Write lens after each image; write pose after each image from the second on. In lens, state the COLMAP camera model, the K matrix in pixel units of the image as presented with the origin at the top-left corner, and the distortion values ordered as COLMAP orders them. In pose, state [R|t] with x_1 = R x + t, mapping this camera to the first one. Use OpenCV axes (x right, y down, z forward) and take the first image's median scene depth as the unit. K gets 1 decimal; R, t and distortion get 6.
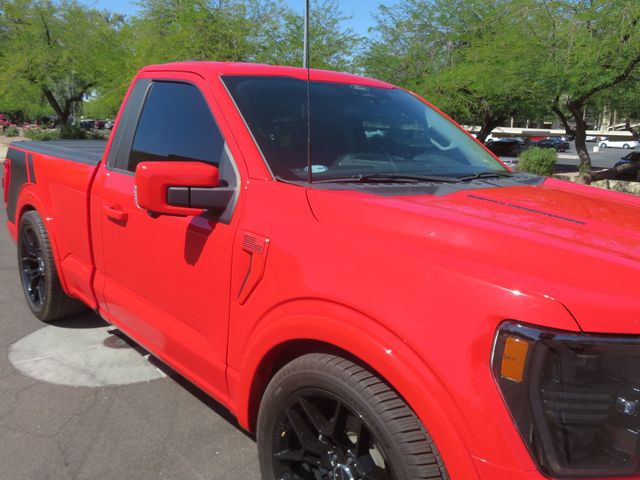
lens RADIAL K [[564.6, 0, 320.0], [0, 564.6, 240.0], [0, 0, 1]] dist [0.002191, 0.003278]
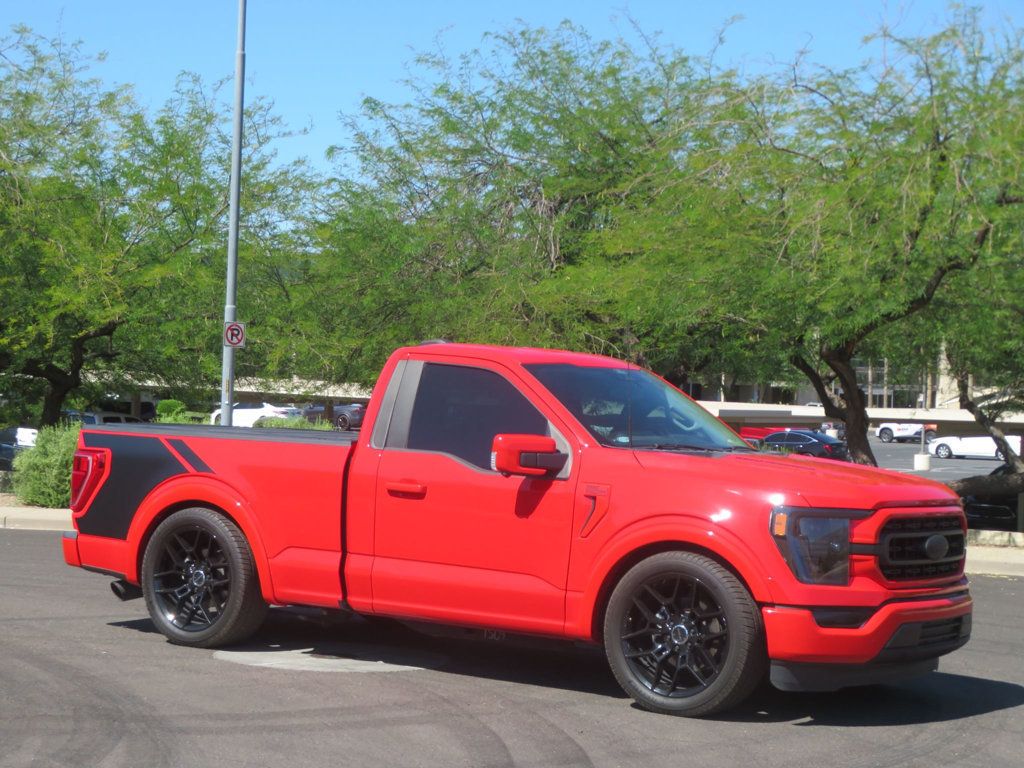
lens RADIAL K [[2070.3, 0, 512.0], [0, 2070.3, 384.0], [0, 0, 1]] dist [0.058793, -0.258559]
pose [[0.969702, 0.002090, 0.244282, -0.226410], [0.047214, 0.979506, -0.195804, 0.106902], [-0.239685, 0.201405, 0.949730, -0.557360]]
